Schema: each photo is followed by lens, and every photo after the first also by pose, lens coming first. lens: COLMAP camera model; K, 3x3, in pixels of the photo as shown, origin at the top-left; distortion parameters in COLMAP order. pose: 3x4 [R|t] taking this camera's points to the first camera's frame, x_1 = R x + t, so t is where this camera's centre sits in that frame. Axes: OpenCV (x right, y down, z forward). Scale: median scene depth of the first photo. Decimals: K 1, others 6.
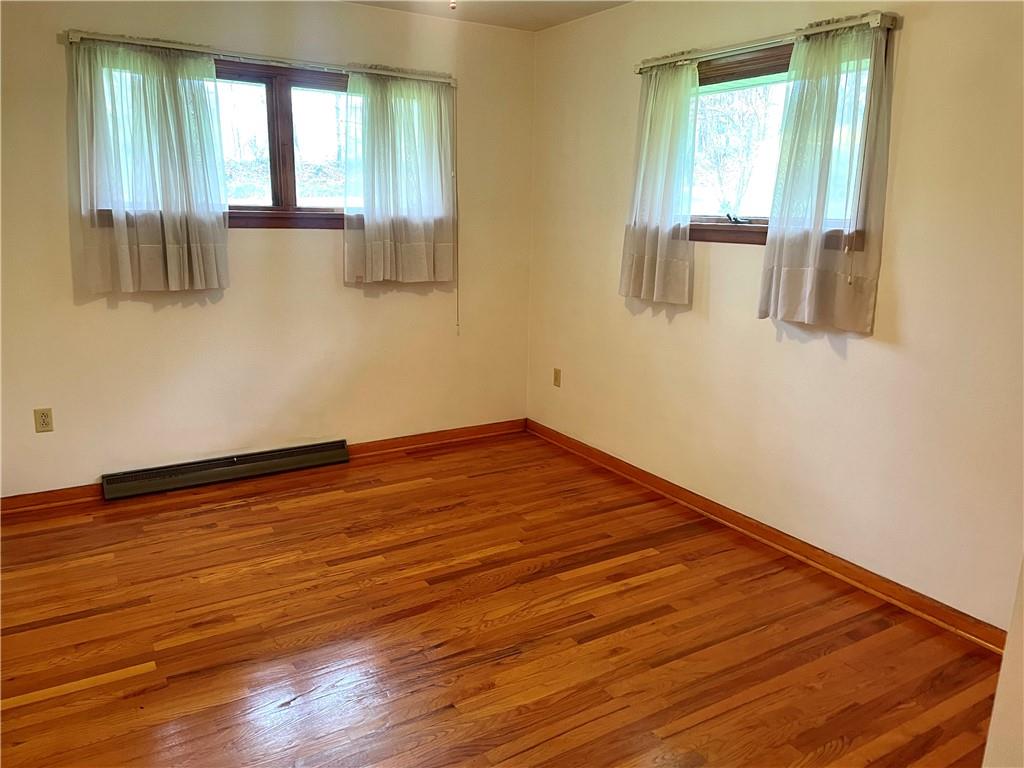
lens RADIAL K [[771.2, 0, 513.7], [0, 771.2, 376.6], [0, 0, 1]] dist [0.095113, -0.124525]
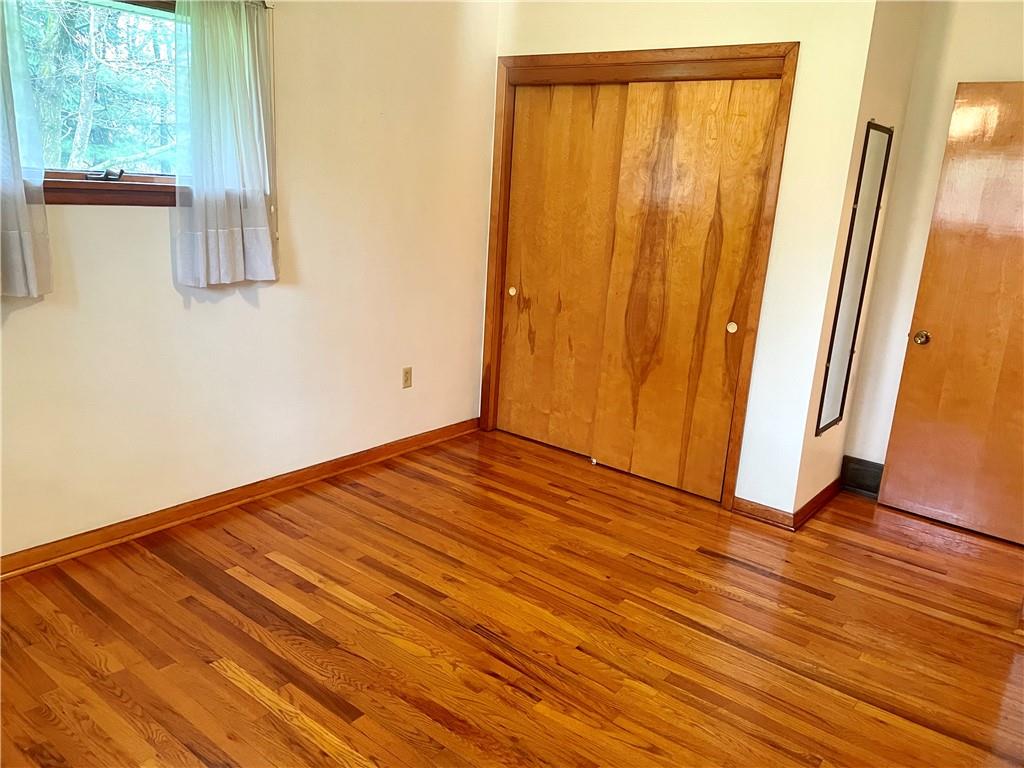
lens RADIAL K [[771.2, 0, 512.0], [0, 771.2, 387.9], [0, 0, 1]] dist [0.095113, -0.124525]
pose [[-0.332692, -0.283256, 0.899490, -0.665281], [0.138203, 0.928881, 0.343628, -0.226184], [-0.932854, 0.238634, -0.269884, 0.914135]]
